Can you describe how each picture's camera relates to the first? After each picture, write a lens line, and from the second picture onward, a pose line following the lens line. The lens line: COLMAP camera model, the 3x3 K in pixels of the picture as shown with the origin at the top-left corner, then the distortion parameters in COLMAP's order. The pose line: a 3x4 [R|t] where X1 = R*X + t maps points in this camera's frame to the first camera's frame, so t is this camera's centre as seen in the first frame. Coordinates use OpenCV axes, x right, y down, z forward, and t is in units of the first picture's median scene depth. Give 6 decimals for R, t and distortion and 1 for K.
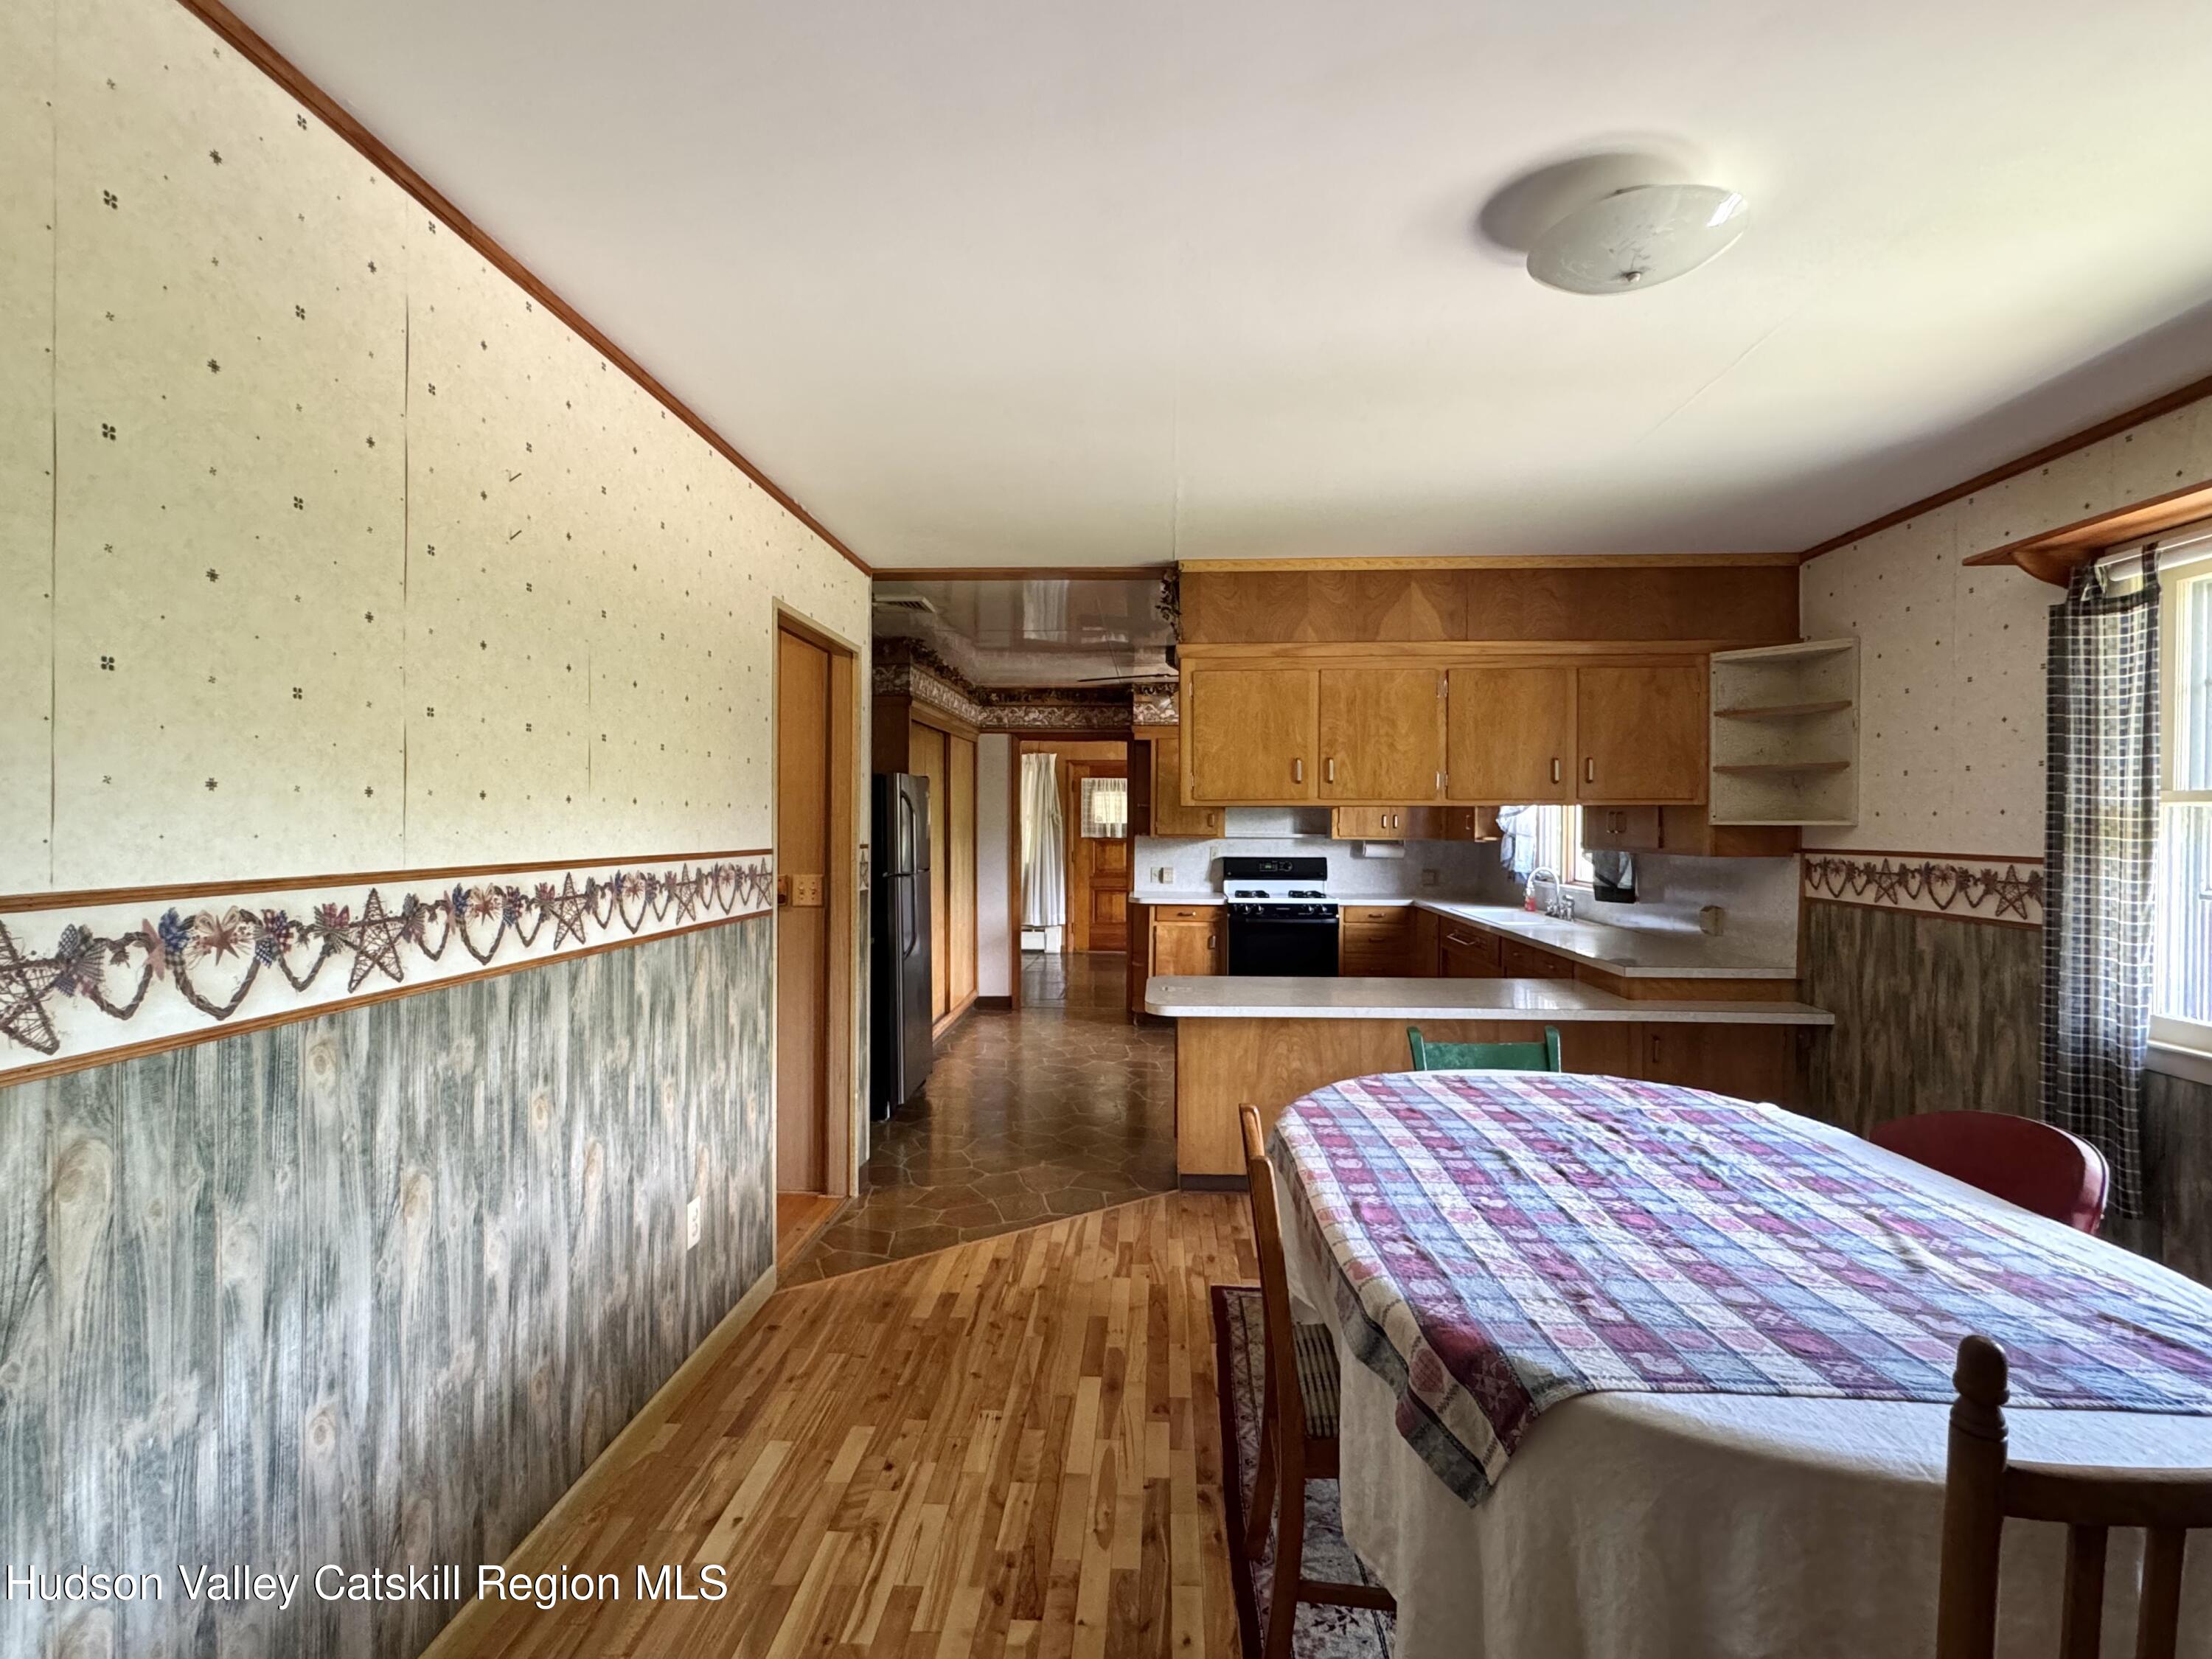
lens RADIAL K [[1094.0, 0, 1104.4], [0, 1094.0, 826.4], [0, 0, 1]] dist [-0.000087, -0.000003]
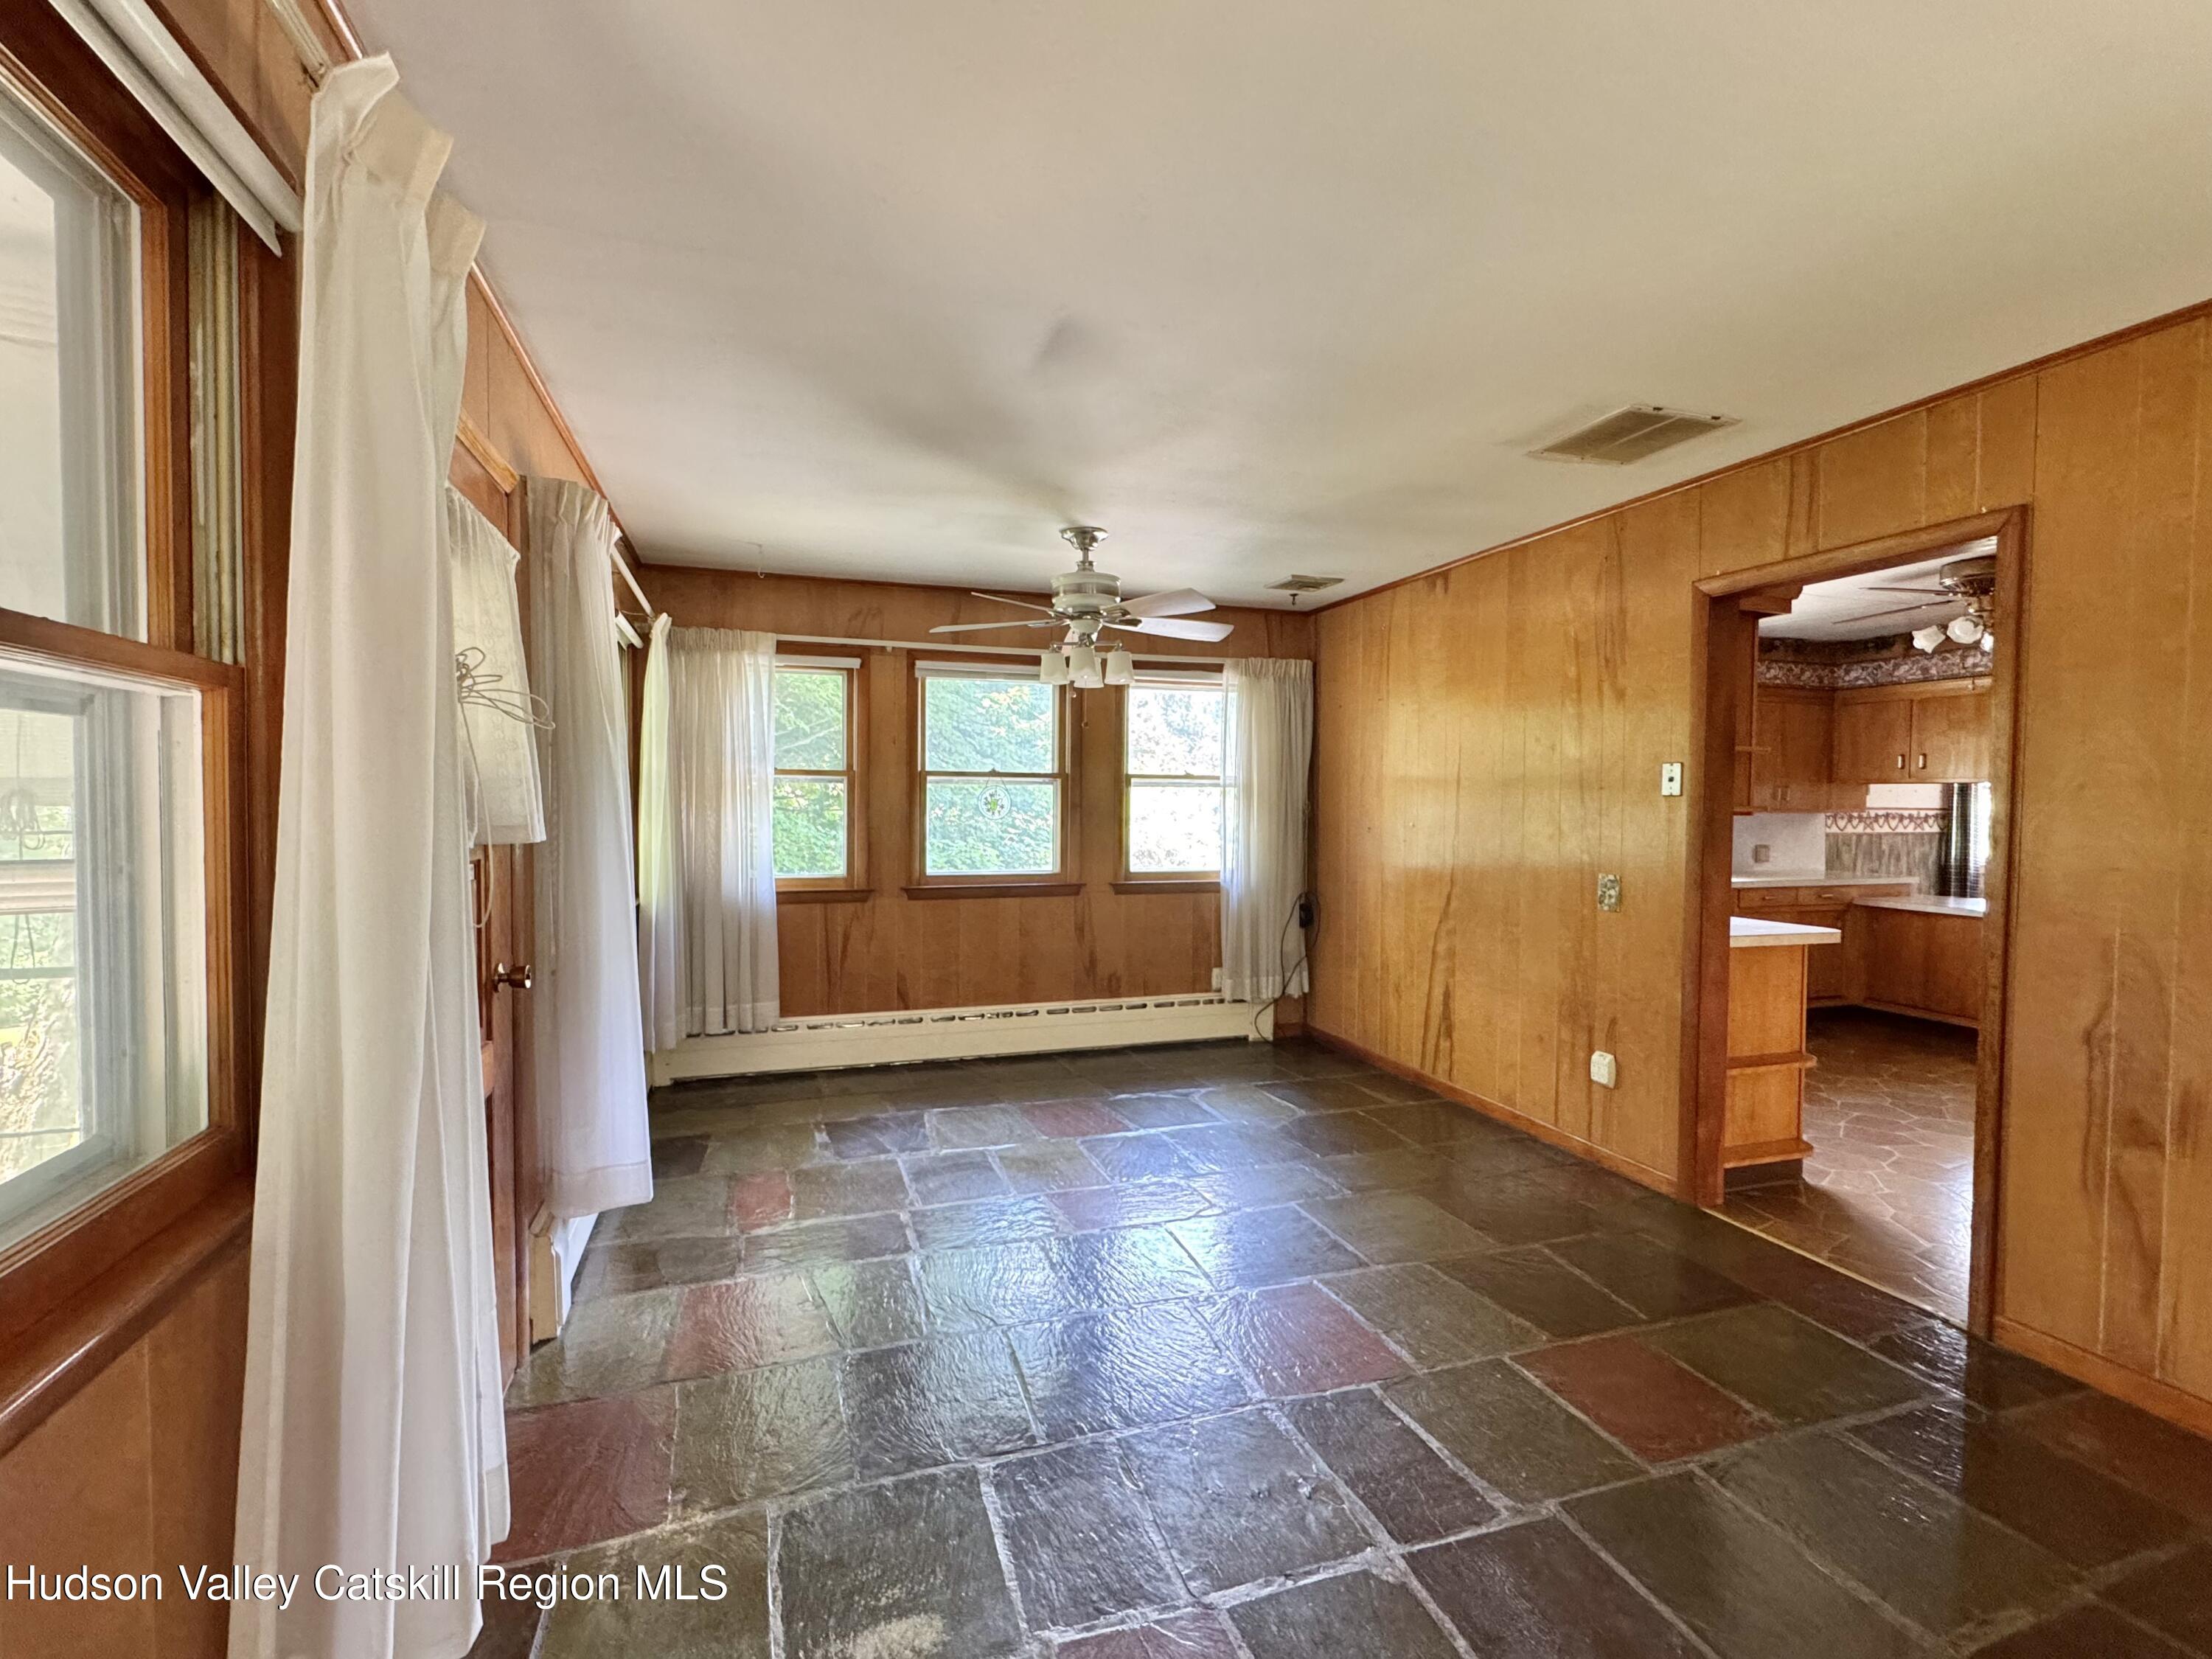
lens RADIAL K [[1029.9, 0, 1105.7], [0, 1029.9, 825.6], [0, 0, 1]] dist [-0.000218, -0.000016]
pose [[-0.364784, -0.038835, 0.930282, -0.670447], [-0.005159, 0.999199, 0.039689, -0.015665], [-0.931078, 0.009679, -0.364692, 3.262415]]
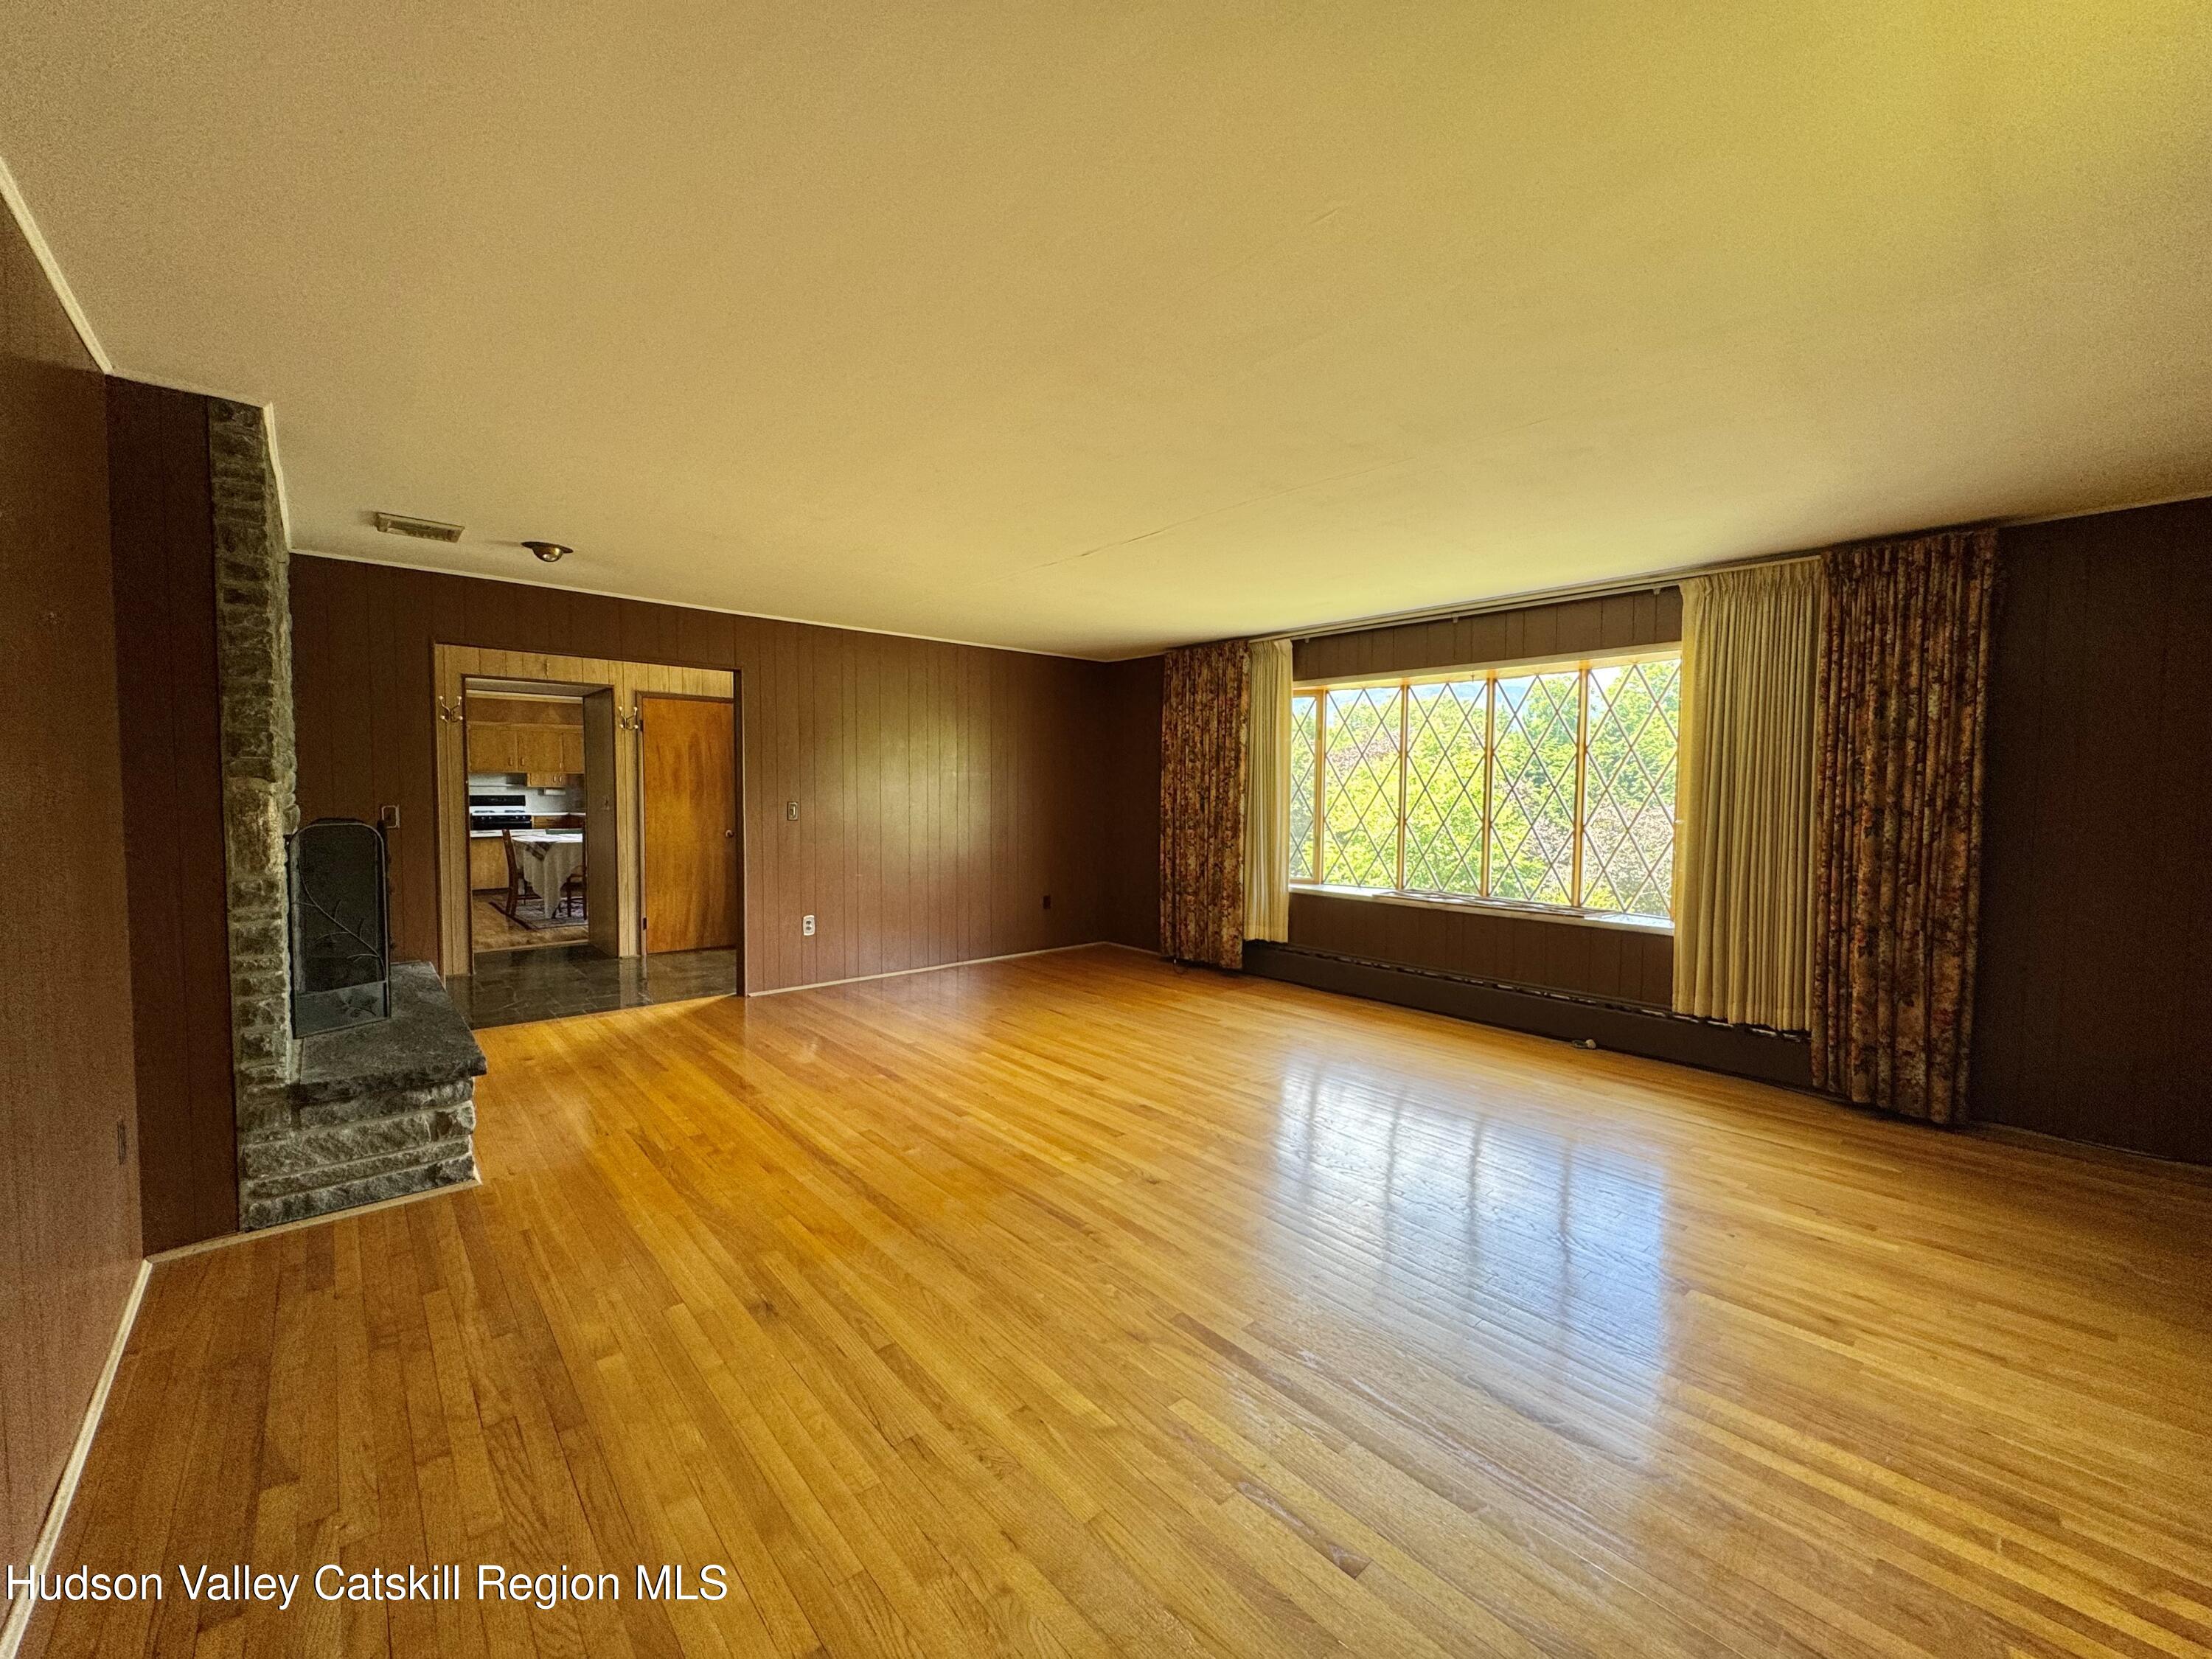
lens RADIAL K [[885.2, 0, 1108.0], [0, 885.2, 832.5], [0, 0, 1]] dist [-0.004246, 0.001036]
pose [[0.714493, -0.029696, 0.699012, -0.412937], [-0.002075, 0.999005, 0.044561, 0.043052], [-0.699639, -0.033289, 0.713721, -2.212600]]
